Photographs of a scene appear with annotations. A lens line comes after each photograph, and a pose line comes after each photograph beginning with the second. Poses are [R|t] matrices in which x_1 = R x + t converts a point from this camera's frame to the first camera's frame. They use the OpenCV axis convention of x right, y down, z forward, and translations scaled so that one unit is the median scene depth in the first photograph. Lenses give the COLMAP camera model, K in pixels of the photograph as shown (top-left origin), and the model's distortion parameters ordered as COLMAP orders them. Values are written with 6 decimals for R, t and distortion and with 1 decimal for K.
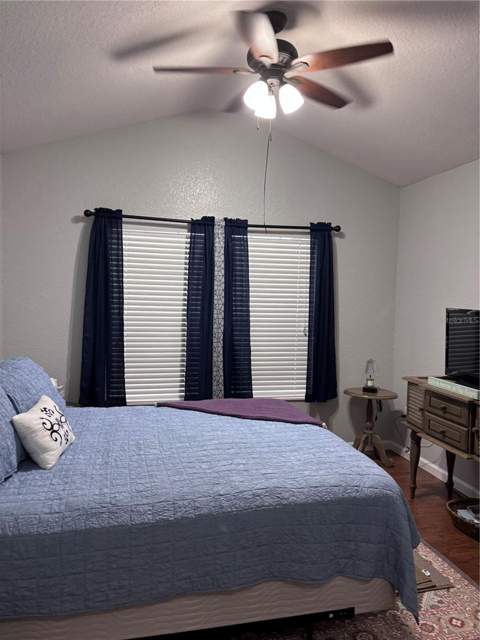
lens RADIAL K [[486.3, 0, 235.9], [0, 486.3, 314.4], [0, 0, 1]] dist [0.057615, -0.056273]
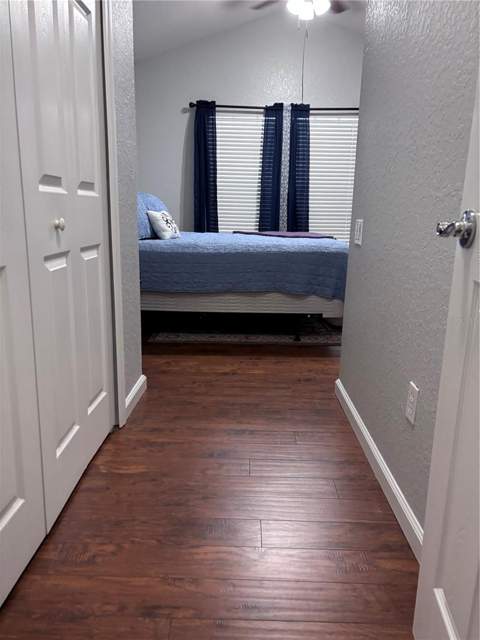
lens RADIAL K [[486.3, 0, 239.1], [0, 486.3, 321.2], [0, 0, 1]] dist [0.057615, -0.056273]
pose [[0.972548, 0.047595, -0.227784, 0.170770], [-0.006577, 0.984091, 0.177541, 0.145496], [0.232610, -0.171169, 0.957389, -0.398660]]
